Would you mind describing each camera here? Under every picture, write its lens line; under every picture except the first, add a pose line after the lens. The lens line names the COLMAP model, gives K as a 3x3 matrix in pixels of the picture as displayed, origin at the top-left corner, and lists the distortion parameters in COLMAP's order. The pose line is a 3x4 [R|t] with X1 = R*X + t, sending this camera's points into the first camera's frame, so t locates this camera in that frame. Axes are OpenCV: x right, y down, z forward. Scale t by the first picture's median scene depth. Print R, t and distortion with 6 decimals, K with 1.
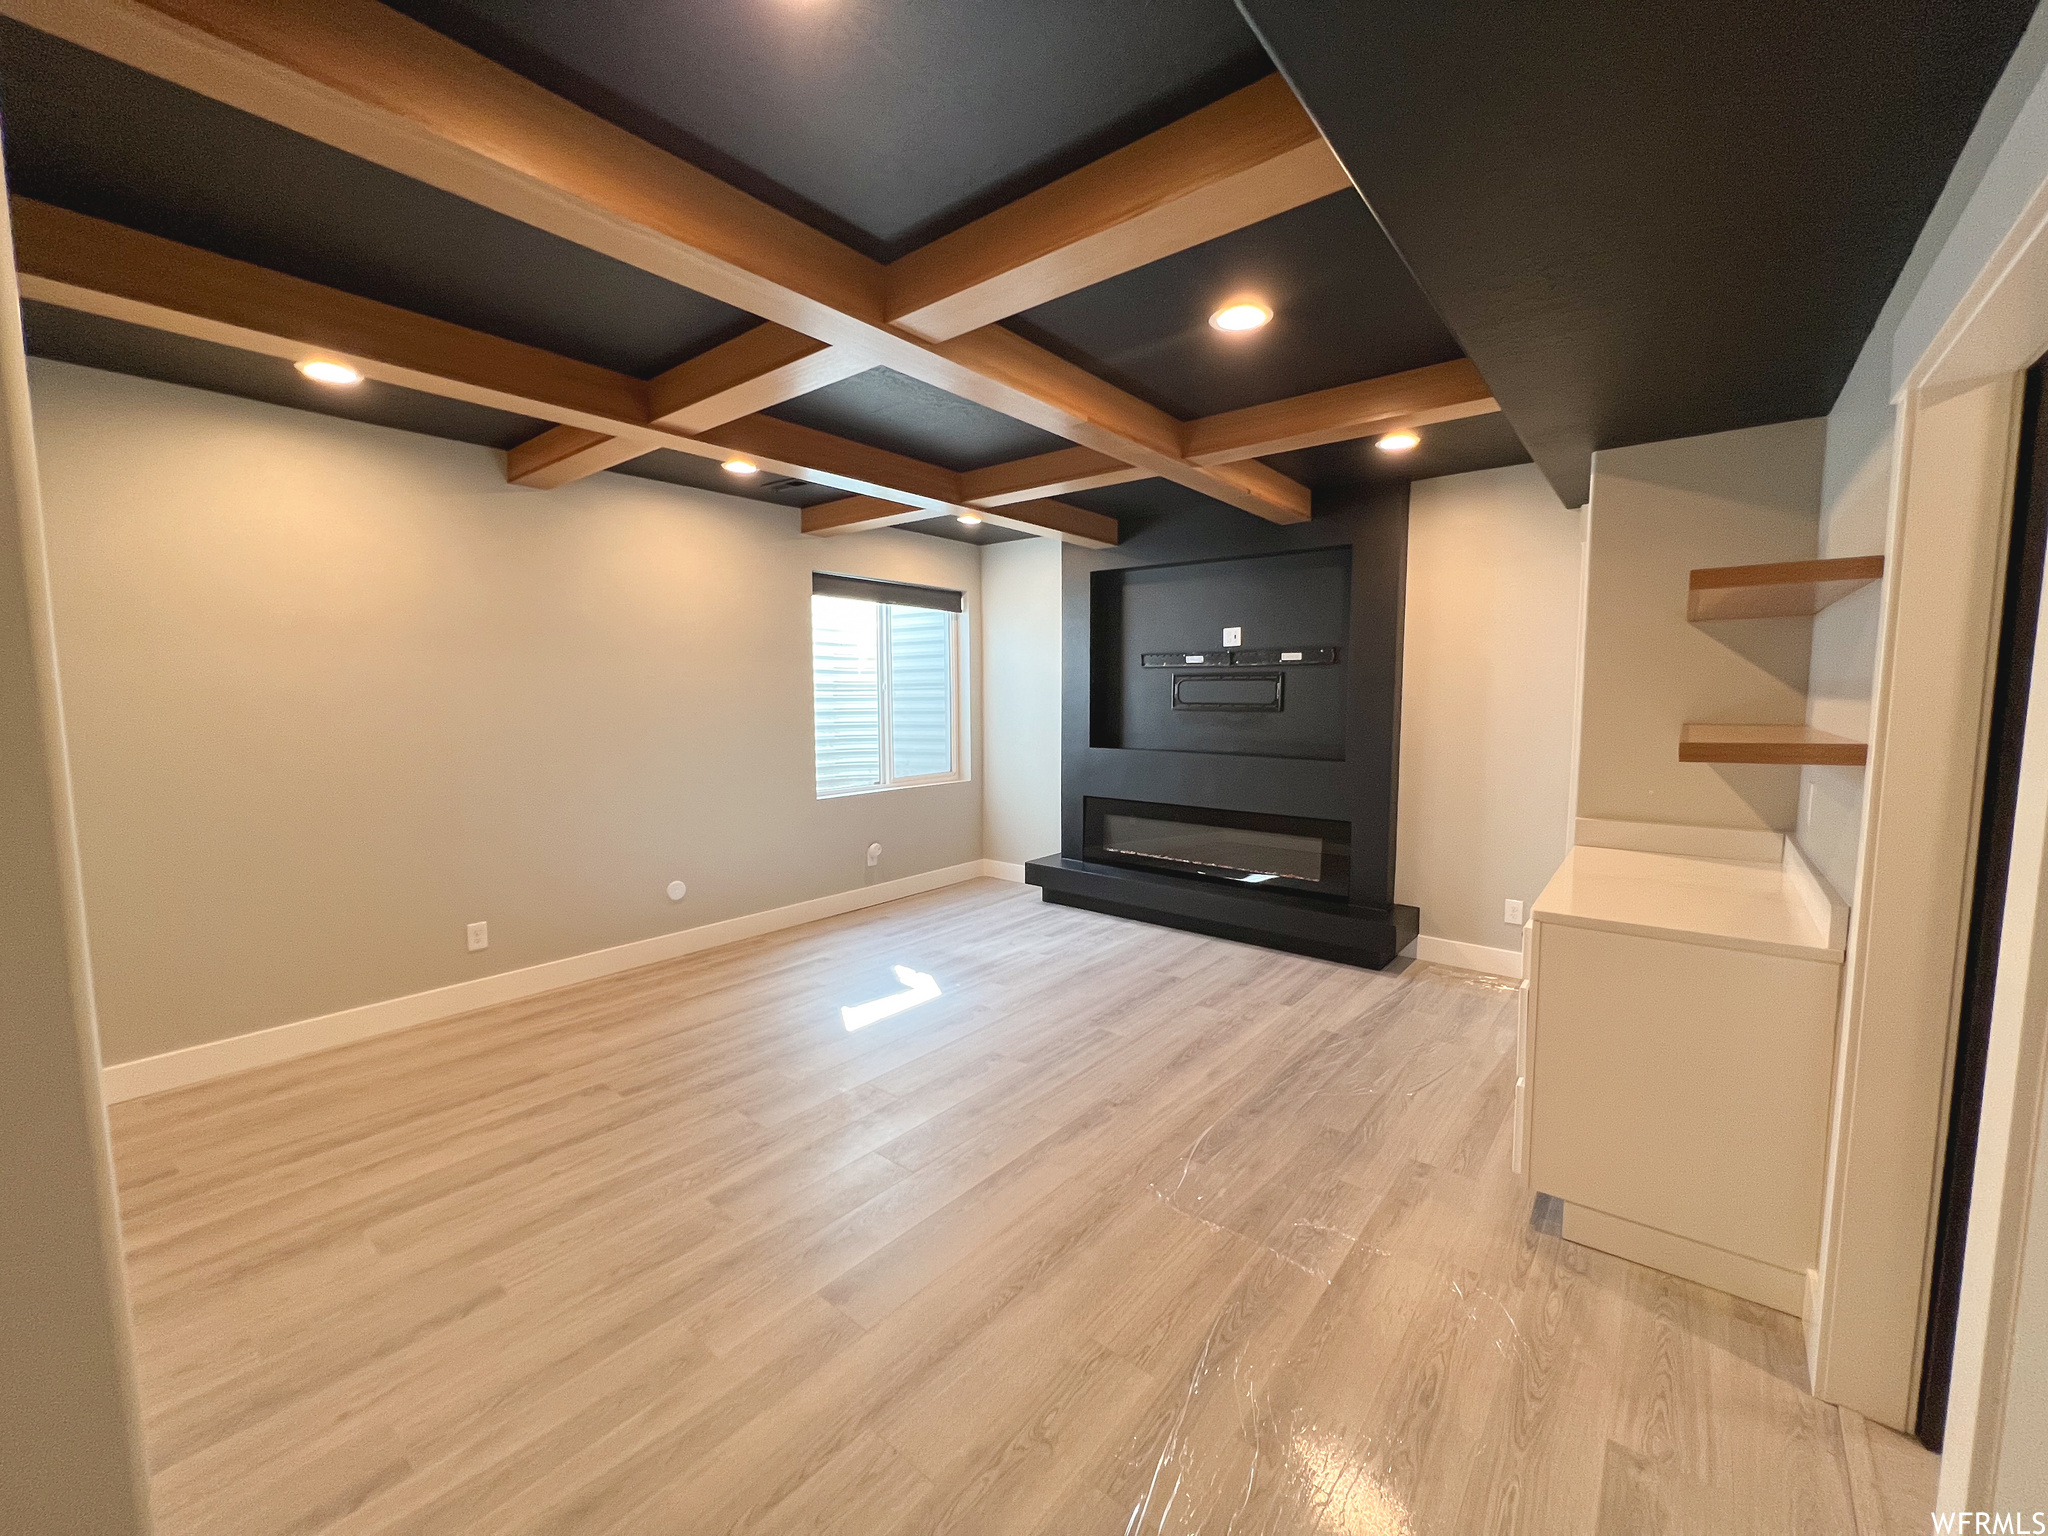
lens RADIAL K [[823.0, 0, 1024.0], [0, 823.0, 768.0], [0, 0, 1]] dist [-0.000783, -0.000082]
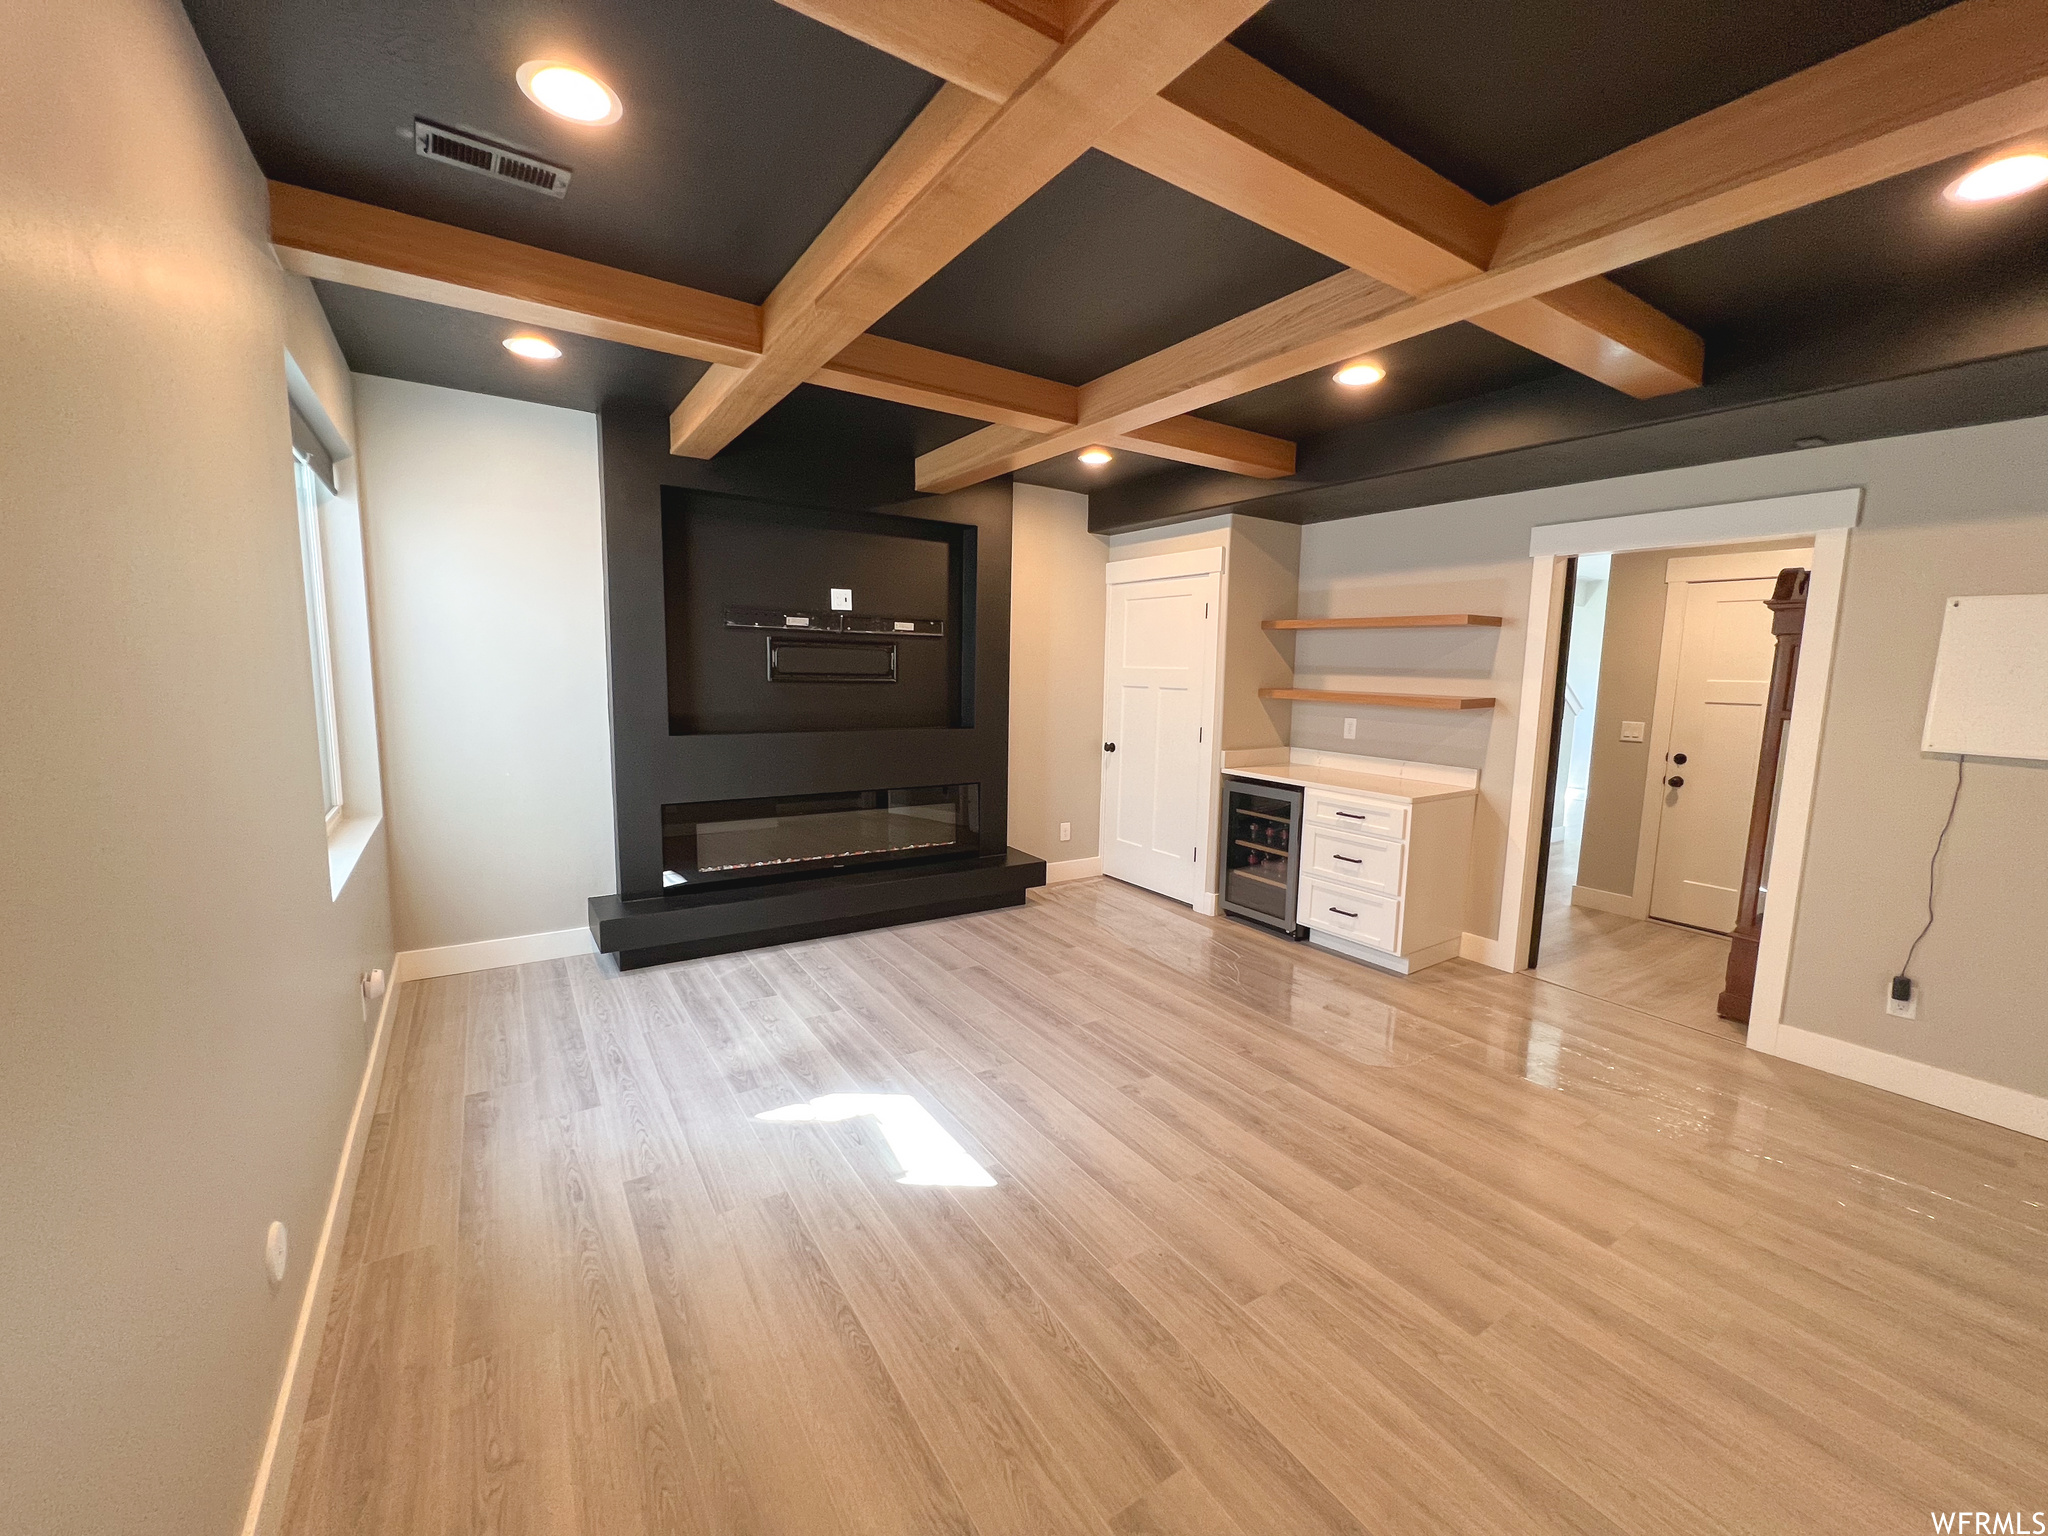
lens RADIAL K [[824.8, 0, 1026.2], [0, 824.8, 761.6], [0, 0, 1]] dist [0.000323, 0.000347]
pose [[0.296425, -0.105084, 0.949257, -0.635279], [0.065636, 0.993820, 0.089521, -0.057366], [-0.952798, 0.035769, 0.301490, 0.614912]]
